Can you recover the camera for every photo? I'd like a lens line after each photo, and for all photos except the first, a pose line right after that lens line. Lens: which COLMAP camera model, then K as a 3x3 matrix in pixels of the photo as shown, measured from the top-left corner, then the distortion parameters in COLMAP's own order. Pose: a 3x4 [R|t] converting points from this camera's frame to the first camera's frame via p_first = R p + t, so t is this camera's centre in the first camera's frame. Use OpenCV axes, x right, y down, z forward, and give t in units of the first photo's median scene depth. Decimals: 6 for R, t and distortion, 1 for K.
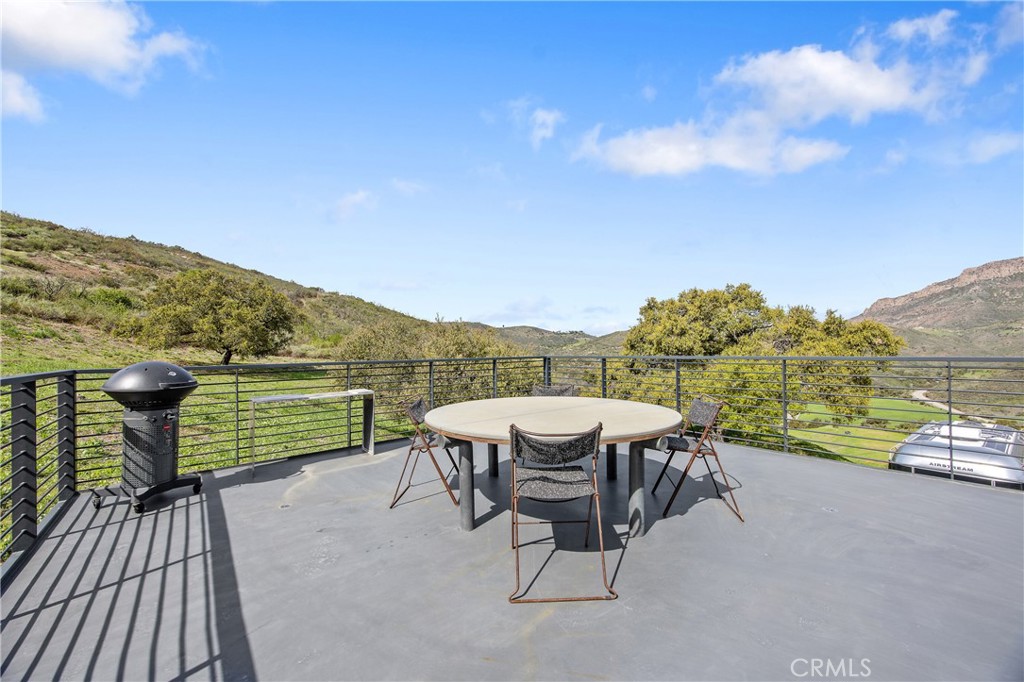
lens RADIAL K [[395.9, 0, 520.1], [0, 395.9, 340.0], [0, 0, 1]] dist [-0.005207, 0.000800]
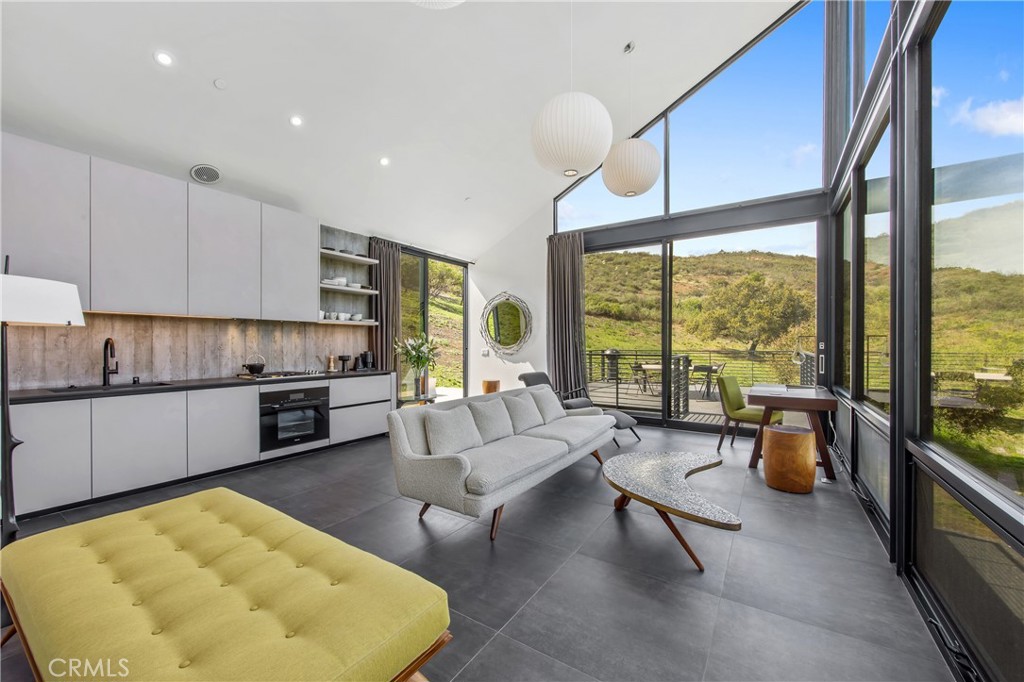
lens RADIAL K [[395.9, 0, 513.5], [0, 395.9, 344.1], [0, 0, 1]] dist [-0.005207, 0.000800]
pose [[0.284661, 0.014060, -0.958525, 0.259737], [0.023806, 0.999480, 0.021731, -0.010092], [0.958333, -0.029005, 0.284179, -0.107914]]
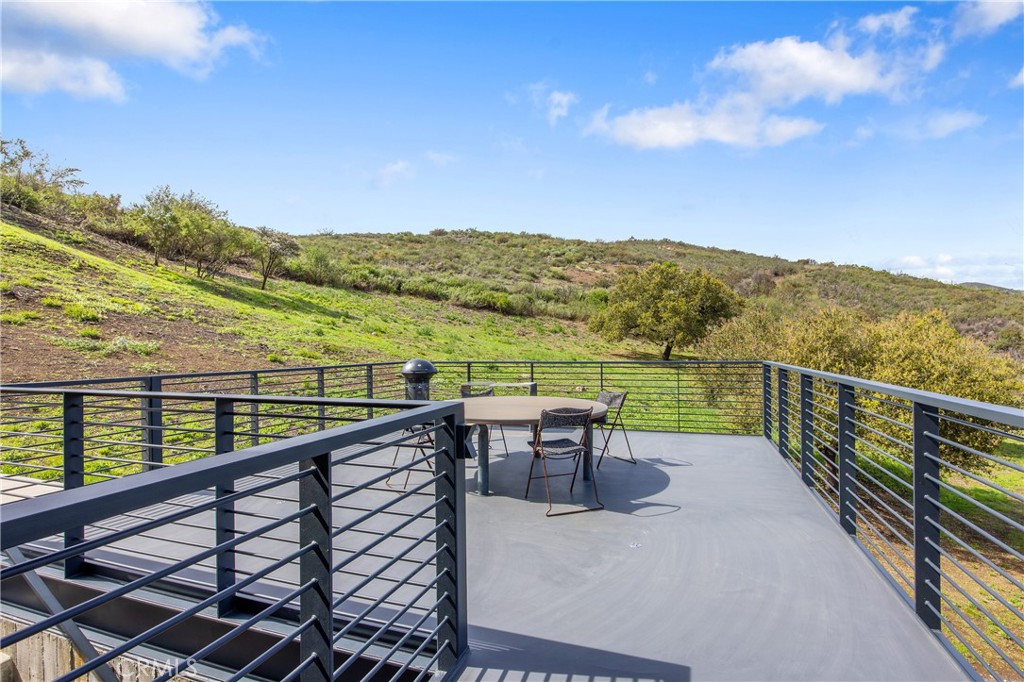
lens RADIAL K [[492.1, 0, 515.8], [0, 492.1, 341.4], [0, 0, 1]] dist [-0.014453, 0.002087]
pose [[0.512798, 0.000315, -0.858510, 0.139369], [0.025921, 0.999538, 0.015850, -0.005827], [0.858118, -0.030381, 0.512553, 0.016472]]
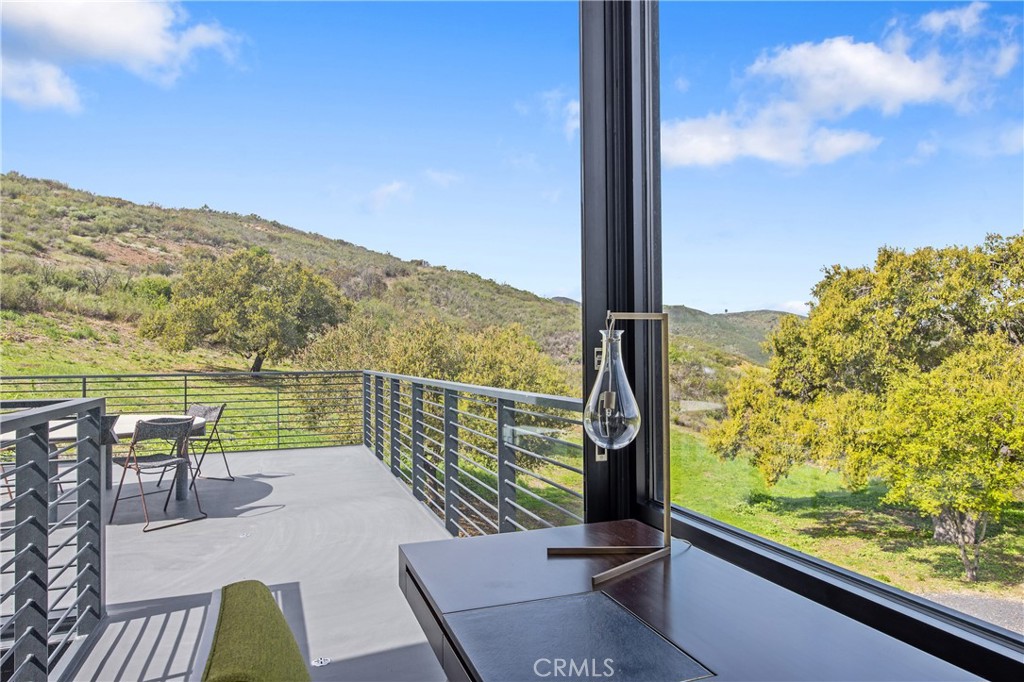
lens RADIAL K [[649.3, 0, 510.8], [0, 649.3, 344.5], [0, 0, 1]] dist [0.003150, -0.001531]
pose [[0.936830, 0.000032, -0.349784, 0.169519], [0.005042, 0.999895, 0.013594, -0.005853], [0.349747, -0.014499, 0.936732, -0.023768]]
